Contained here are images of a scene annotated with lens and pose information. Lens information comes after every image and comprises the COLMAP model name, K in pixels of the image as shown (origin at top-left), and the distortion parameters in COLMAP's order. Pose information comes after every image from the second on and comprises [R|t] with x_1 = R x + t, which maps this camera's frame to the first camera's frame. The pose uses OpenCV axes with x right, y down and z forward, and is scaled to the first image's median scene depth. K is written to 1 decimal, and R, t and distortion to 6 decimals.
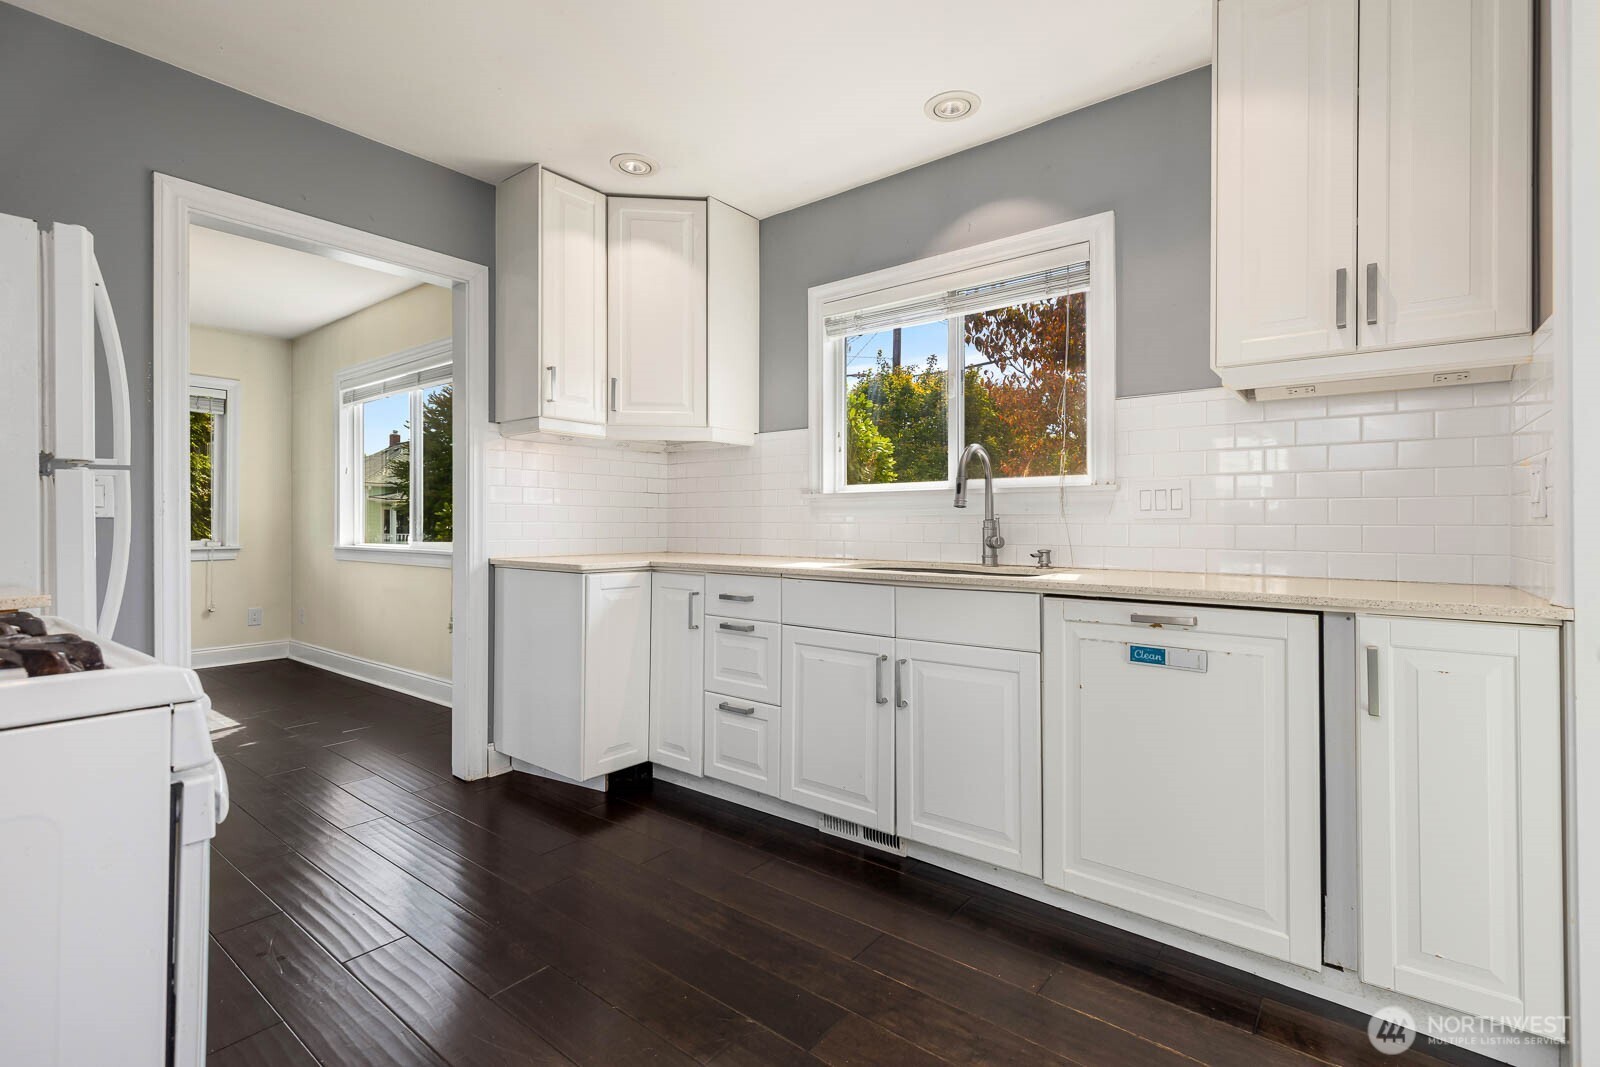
lens RADIAL K [[718.4, 0, 806.8], [0, 718.4, 518.5], [0, 0, 1]] dist [0.000256, -0.007095]
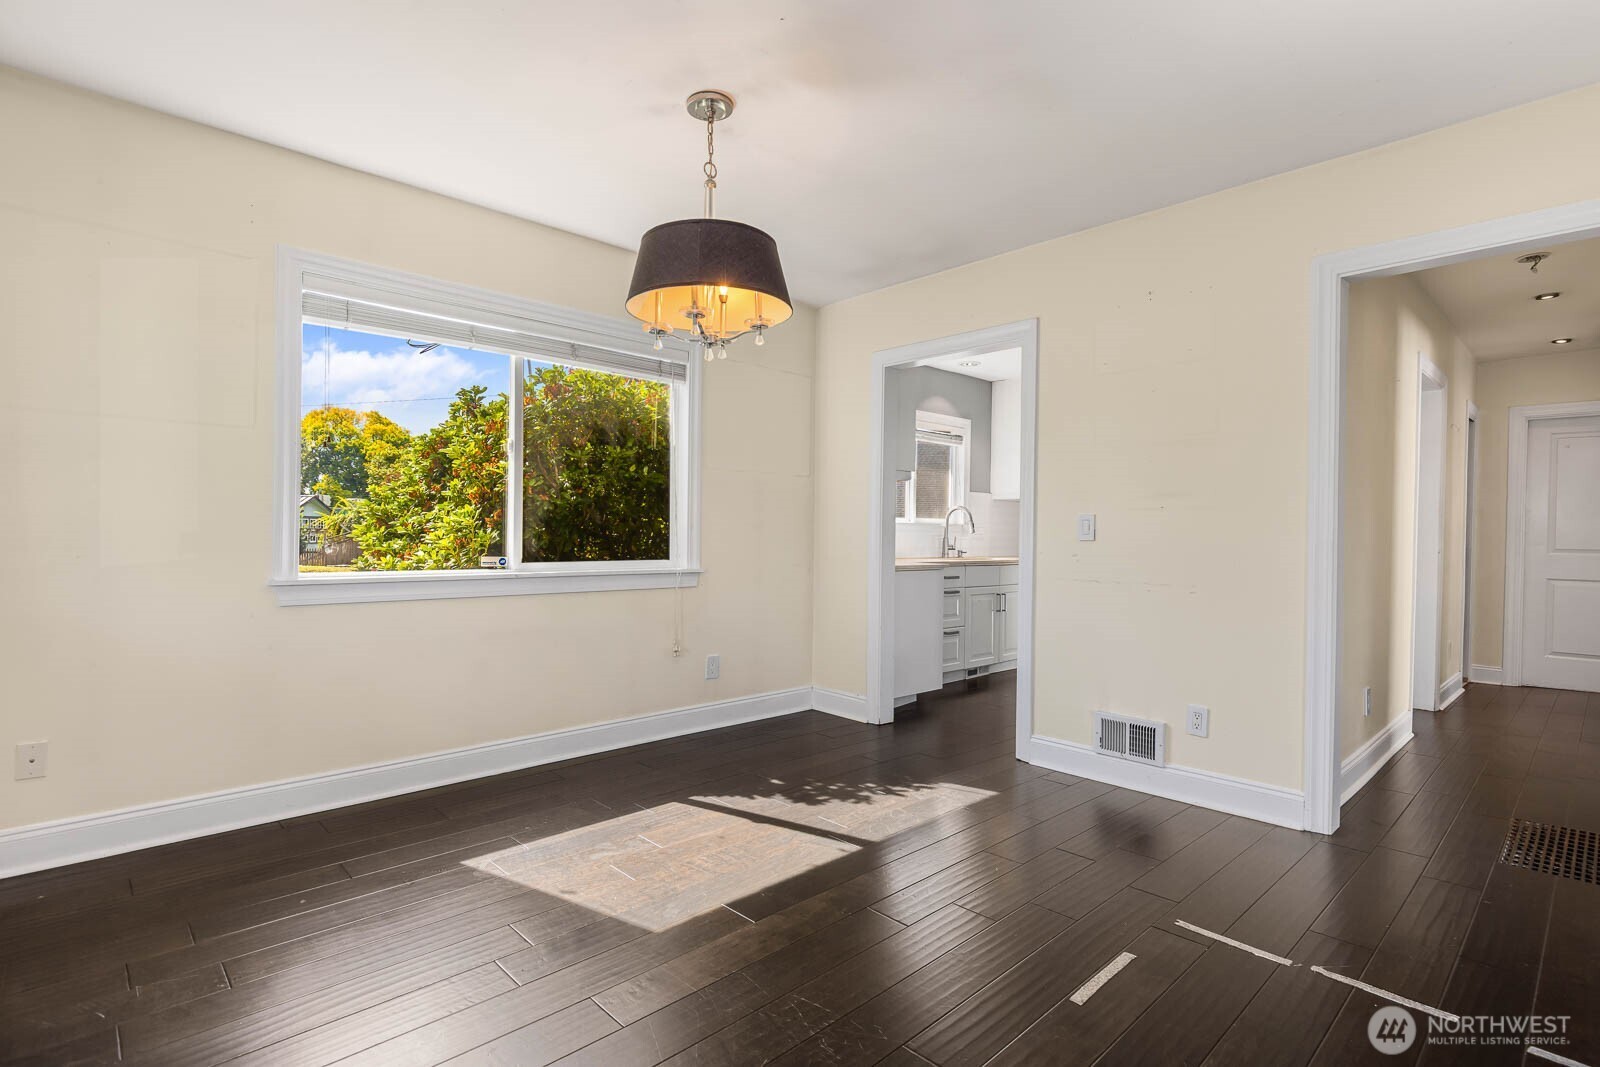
lens RADIAL K [[772.1, 0, 800.0], [0, 772.1, 533.5], [0, 0, 1]] dist [0.000340, 0.000005]
pose [[0.161785, 0.005549, 0.986810, -2.335834], [-0.011819, 0.999923, -0.003685, 0.001459], [-0.986755, -0.011067, 0.161838, 1.099453]]
